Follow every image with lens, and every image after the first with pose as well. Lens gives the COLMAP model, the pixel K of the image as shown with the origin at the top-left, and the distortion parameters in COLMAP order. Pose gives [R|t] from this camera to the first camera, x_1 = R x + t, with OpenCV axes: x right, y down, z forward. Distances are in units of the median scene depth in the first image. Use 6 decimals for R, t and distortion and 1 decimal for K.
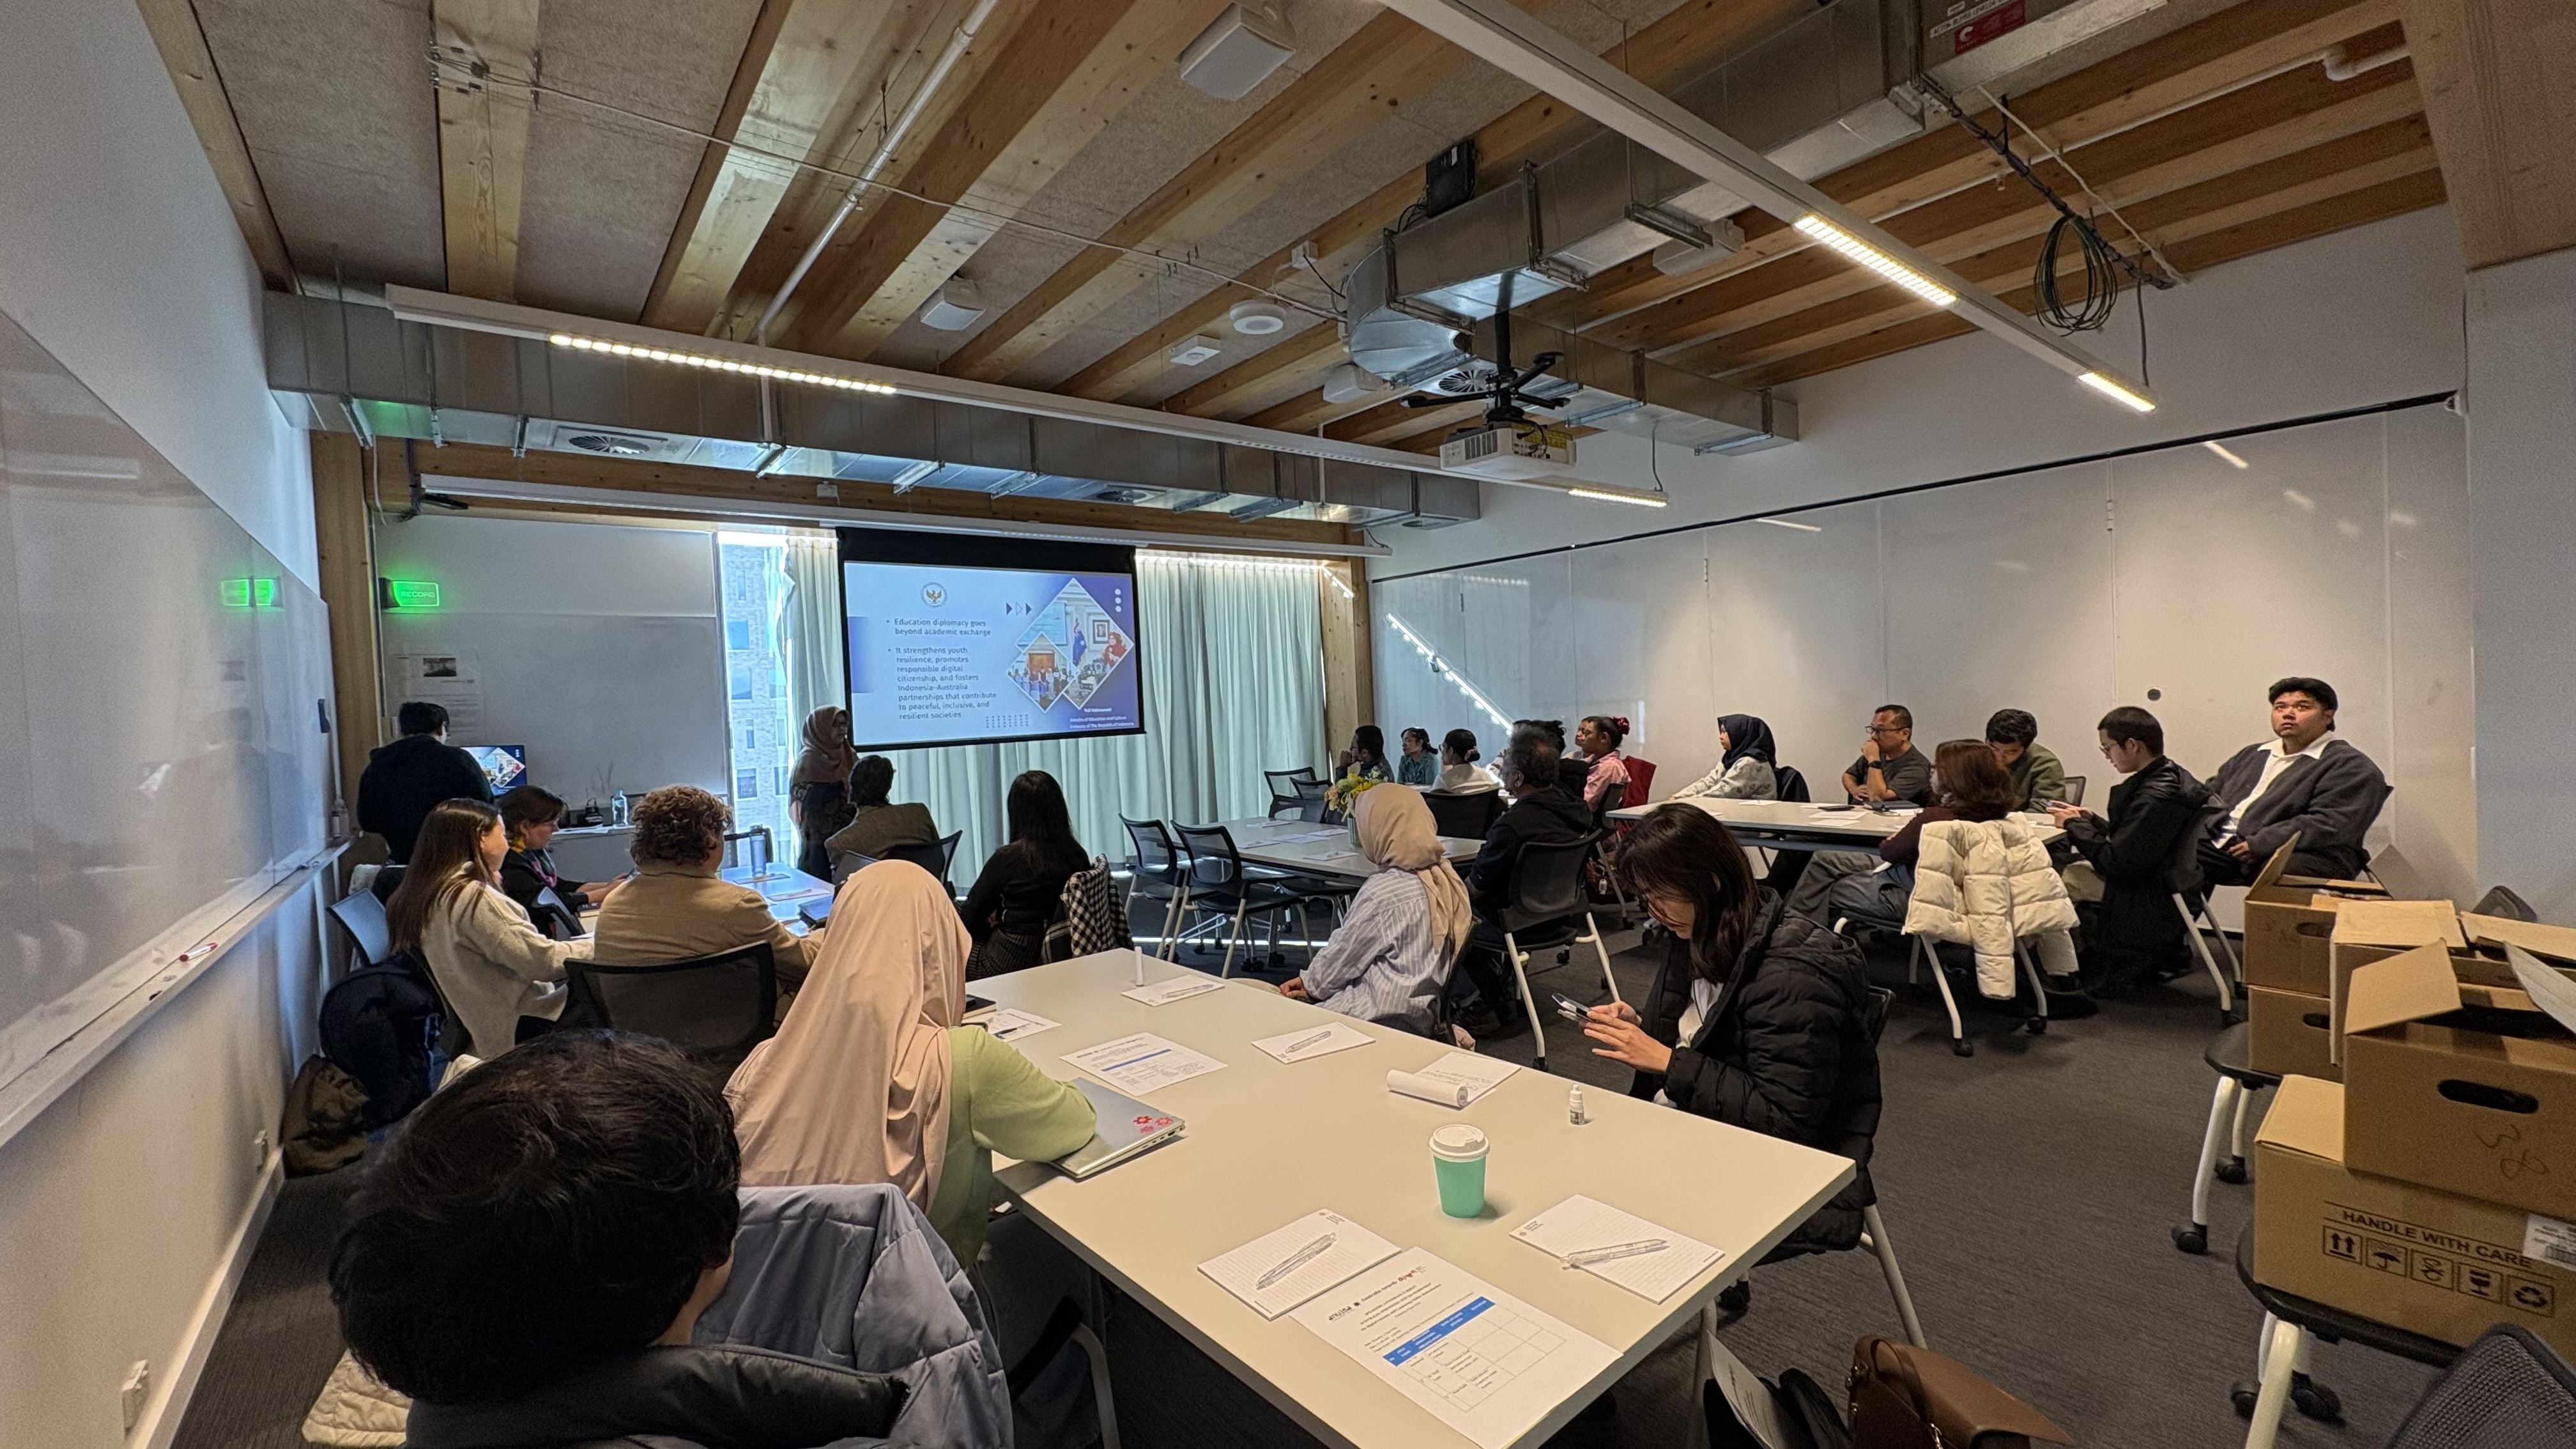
lens RADIAL K [[1023.8, 0, 1288.0], [0, 1023.8, 724.5], [0, 0, 1]] dist [-0.000829, -0.000018]
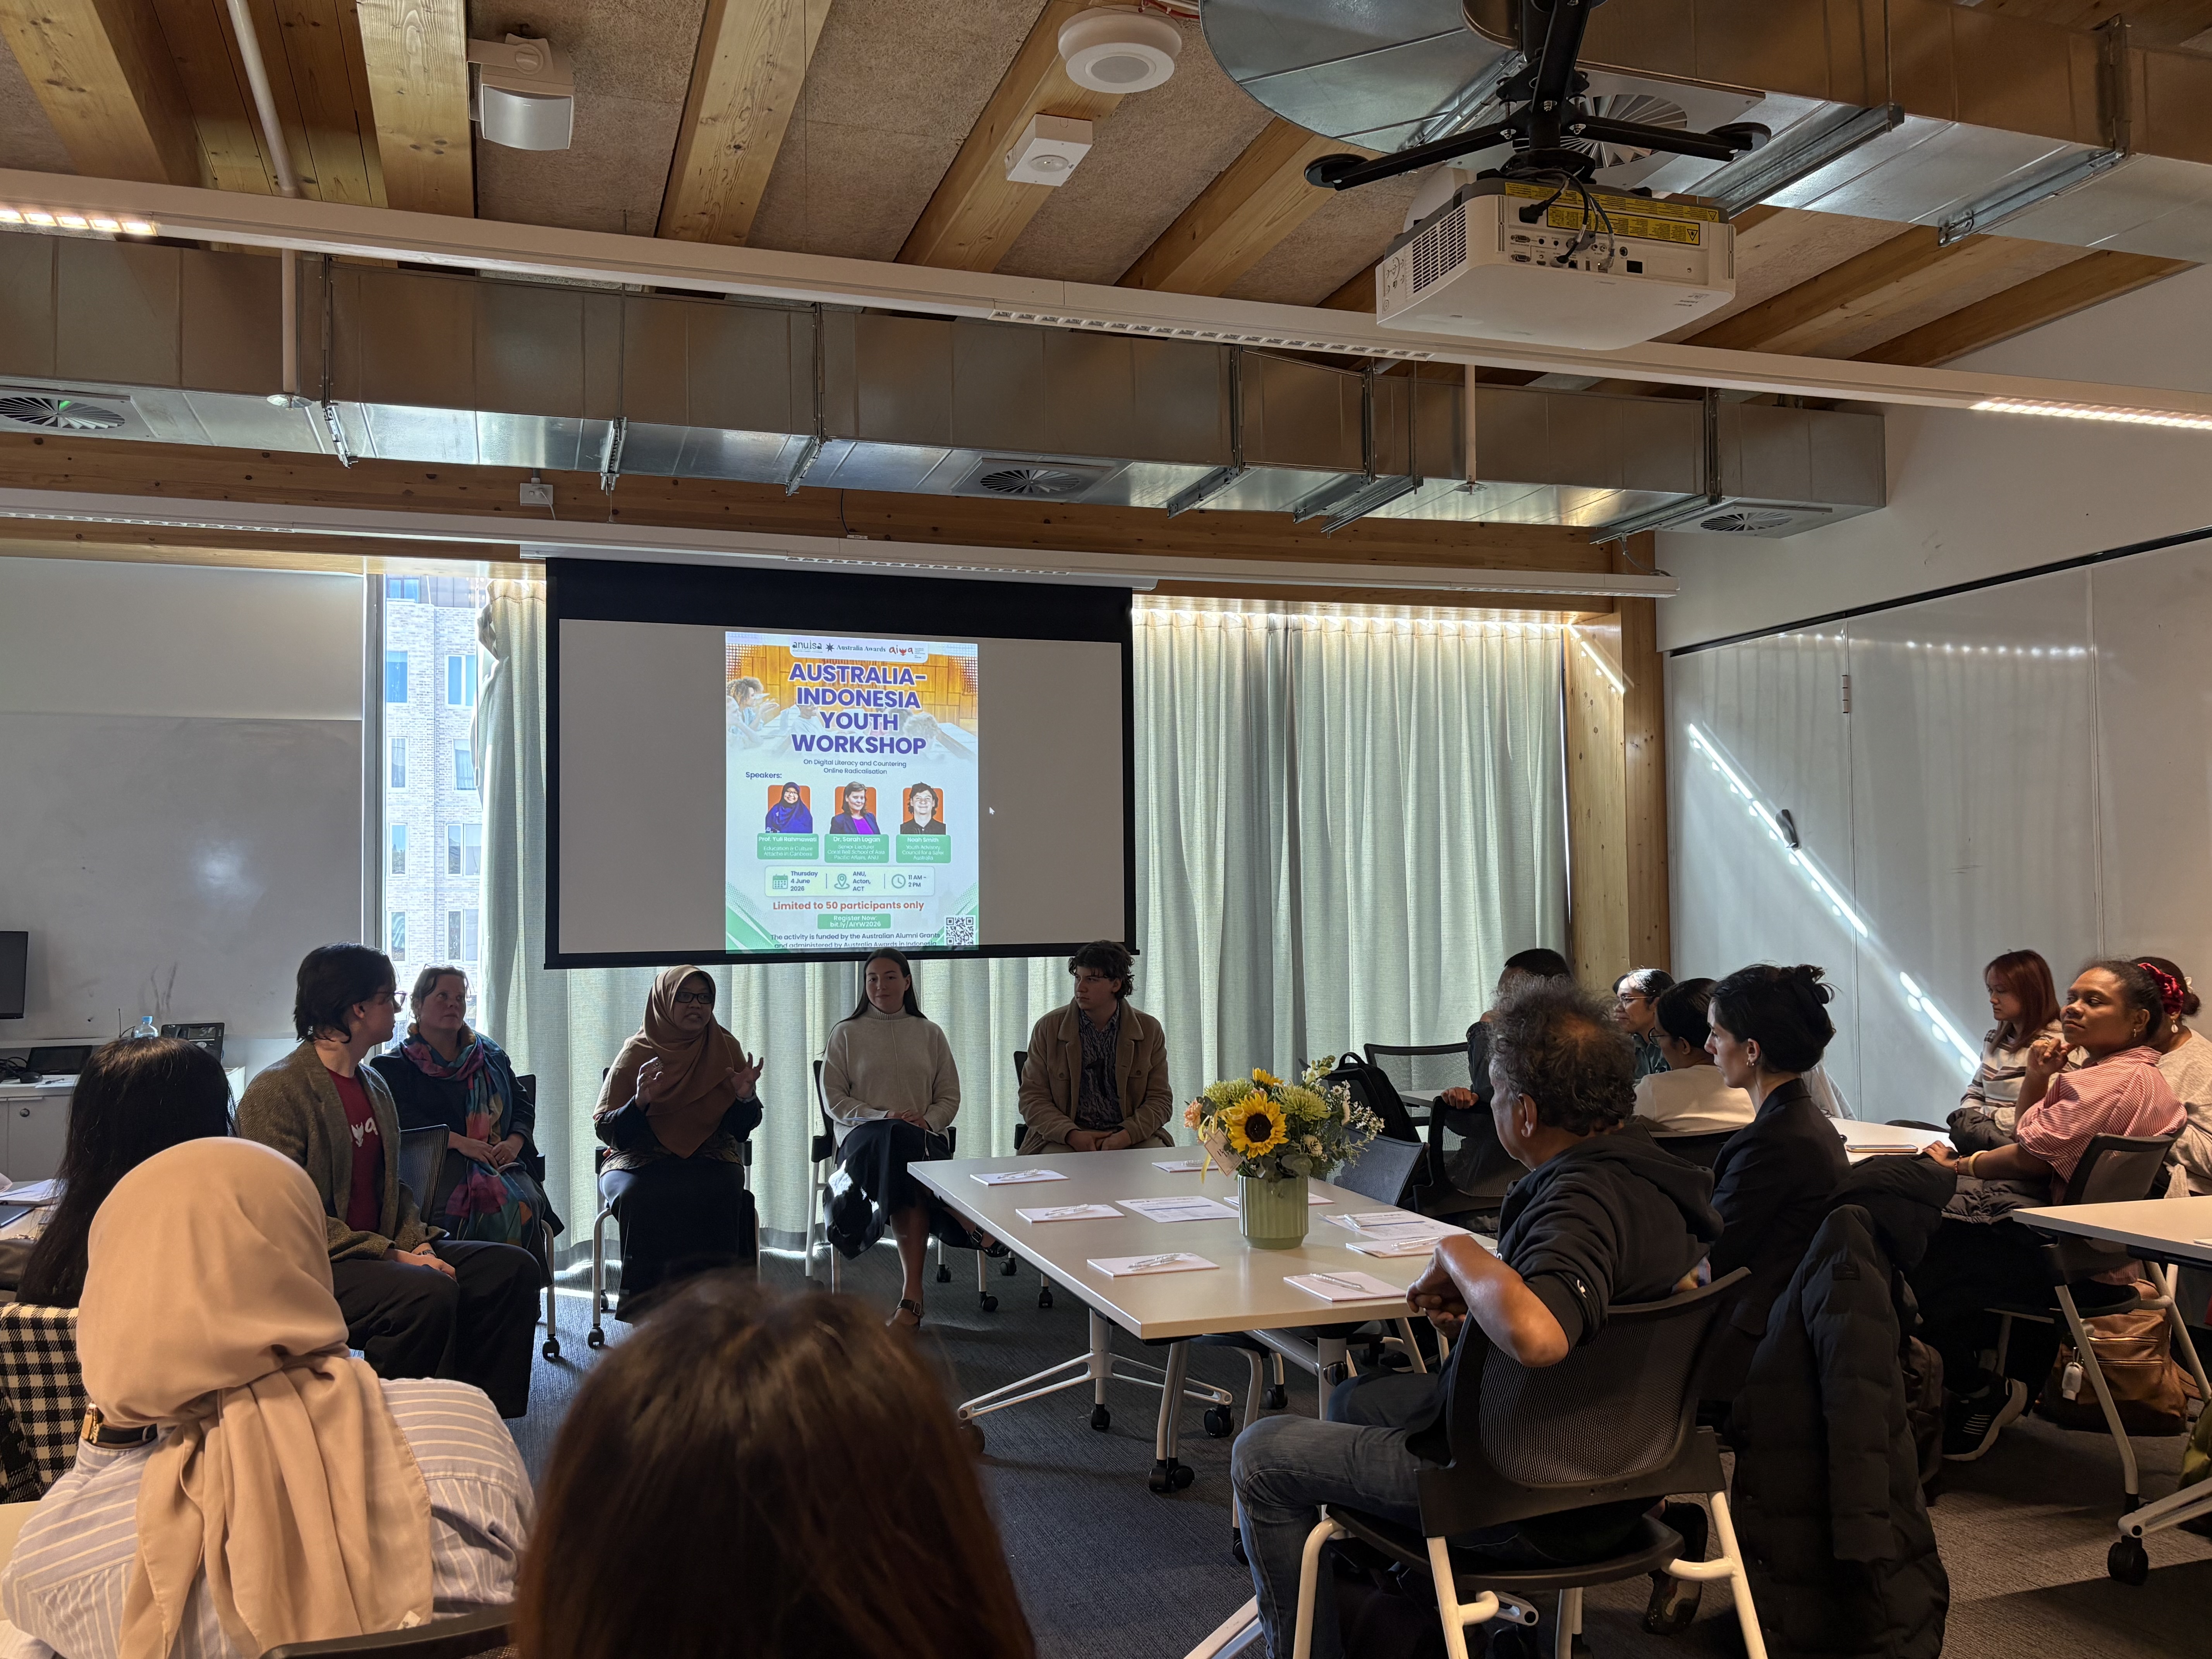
lens RADIAL K [[1806.0, 0, 1108.3], [0, 1806.0, 846.0], [0, 0, 1]] dist [0.084144, -0.067267]
pose [[0.940196, 0.020722, -0.340003, 0.166937], [-0.037770, 0.998335, -0.043599, -0.006069], [0.338534, 0.053833, 0.939413, 0.169211]]
